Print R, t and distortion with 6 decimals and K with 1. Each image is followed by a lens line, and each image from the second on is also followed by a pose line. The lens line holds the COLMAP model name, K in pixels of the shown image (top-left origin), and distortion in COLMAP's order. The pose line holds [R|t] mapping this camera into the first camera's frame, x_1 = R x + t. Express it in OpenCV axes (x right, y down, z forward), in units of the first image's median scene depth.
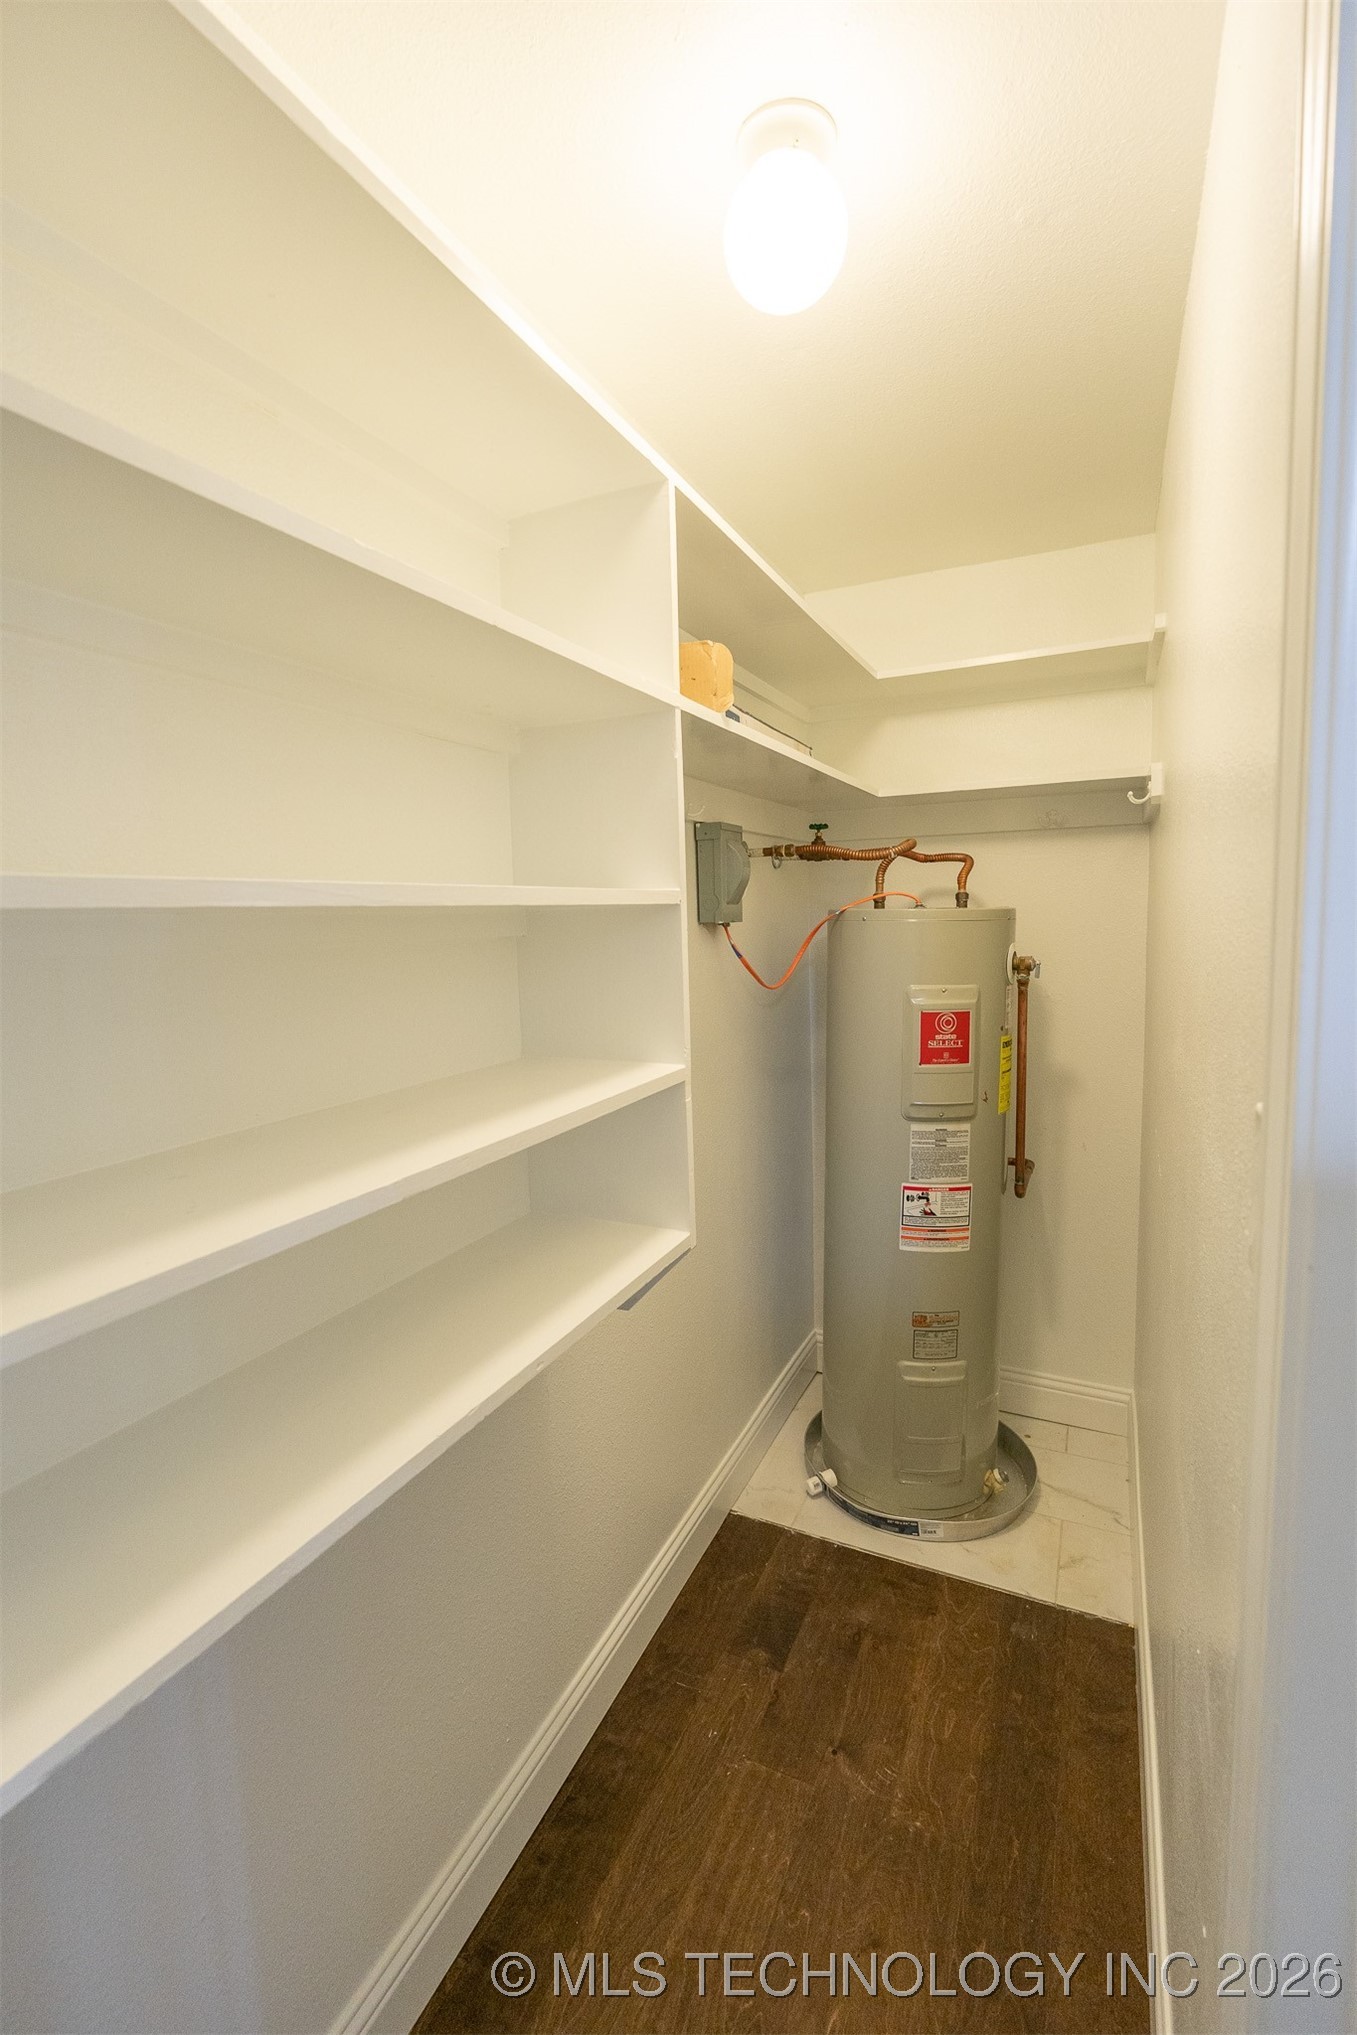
lens RADIAL K [[909.2, 0, 678.5], [0, 909.2, 1017.5], [0, 0, 1]] dist [-0.011390, 0.000183]
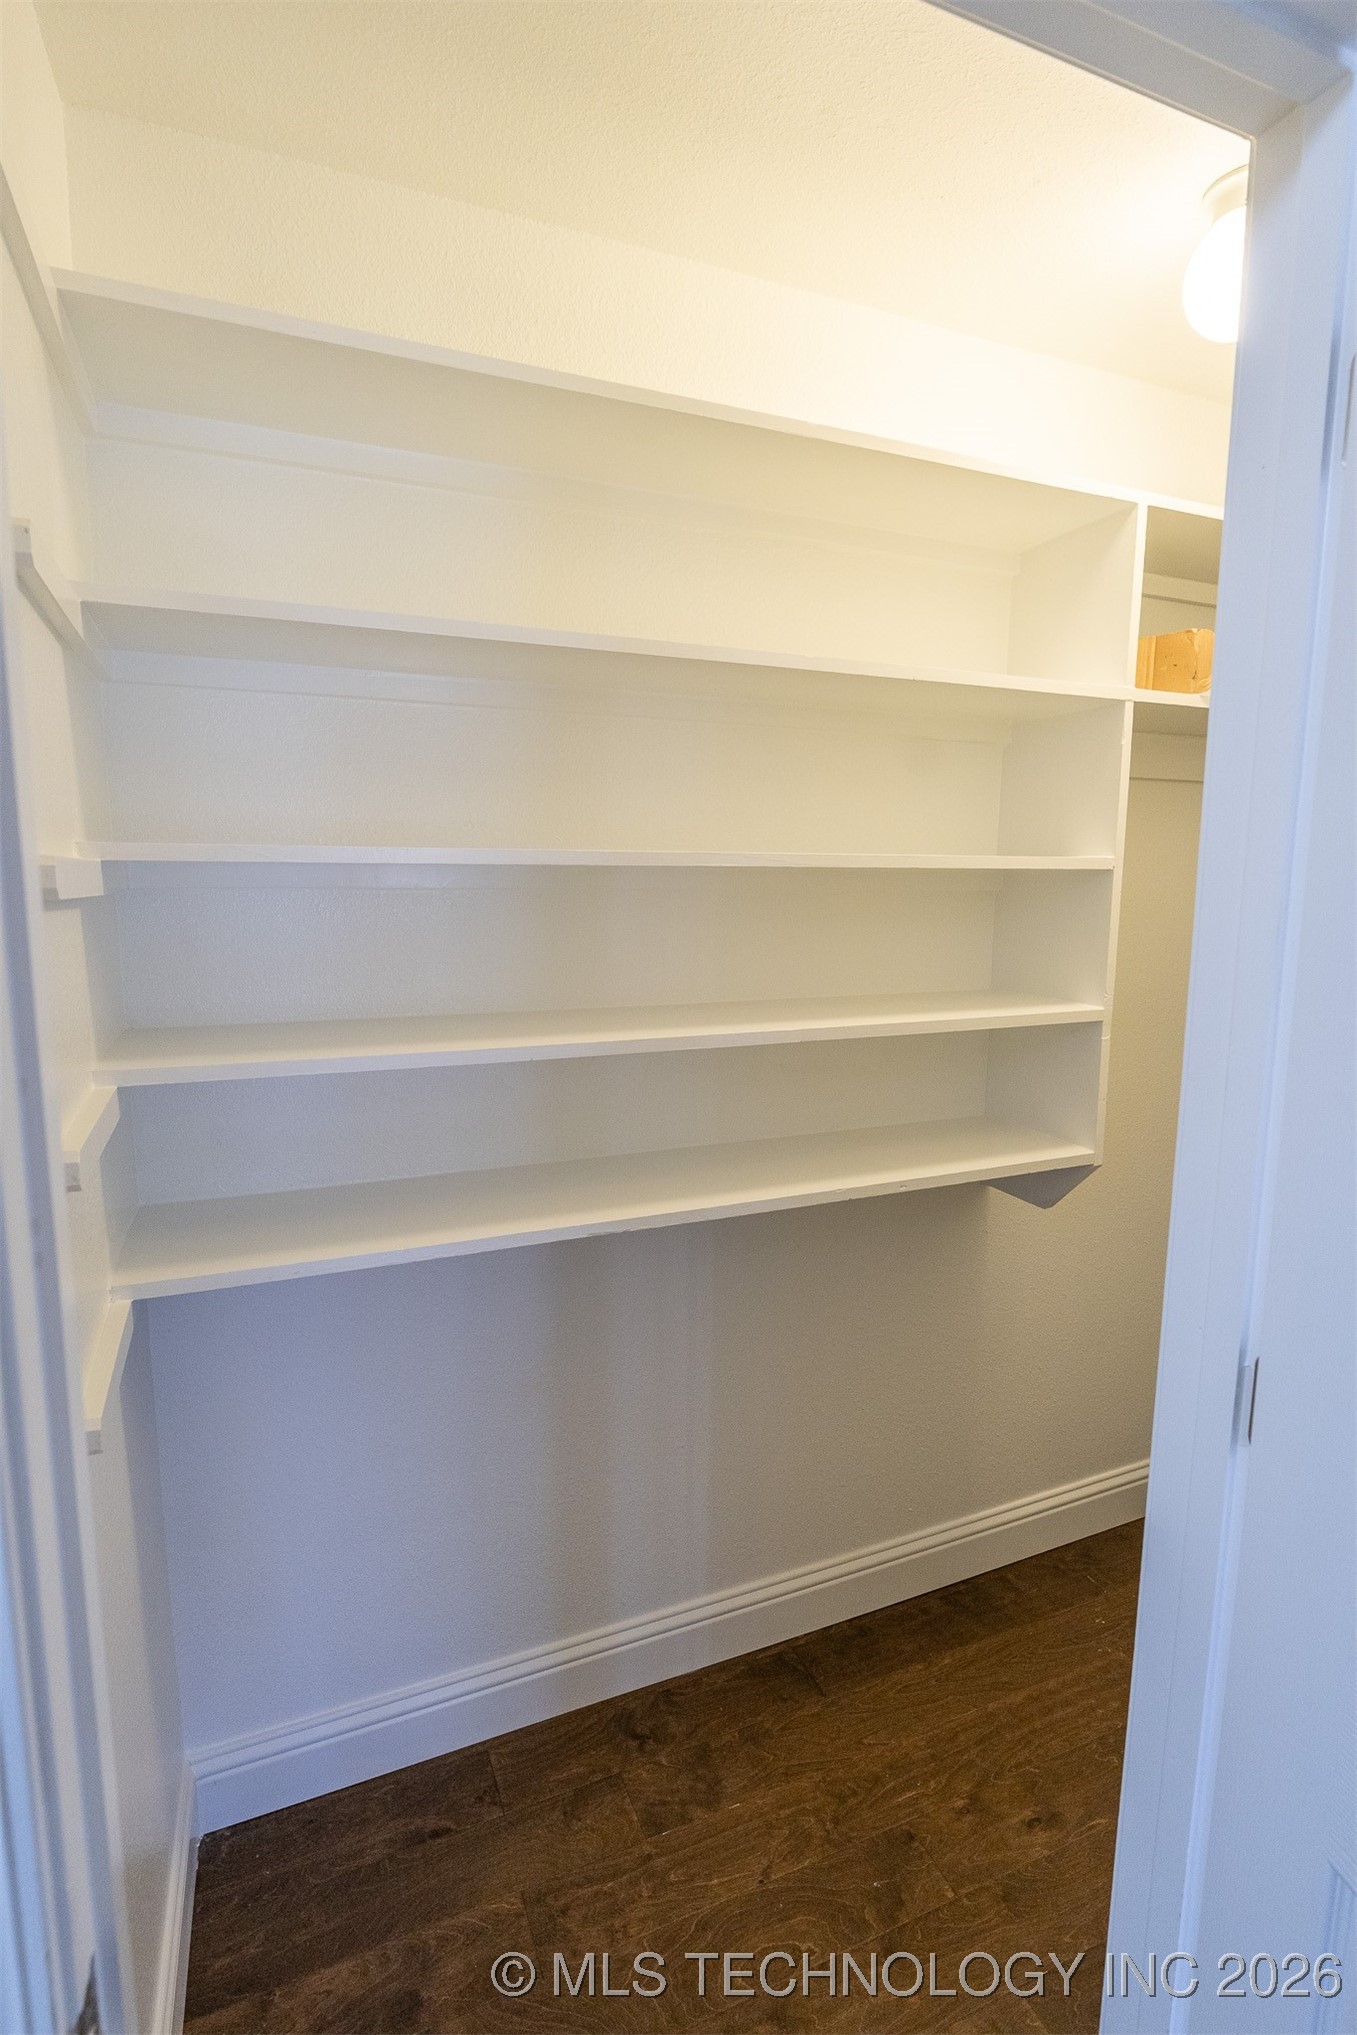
lens RADIAL K [[956.4, 0, 678.5], [0, 956.4, 1017.5], [0, 0, 1]] dist [-0.002836, -0.000399]
pose [[0.747547, 0.126055, -0.652138, 0.388985], [-0.100009, 0.991994, 0.077108, 0.023941], [0.656637, 0.007578, 0.754169, -0.278680]]
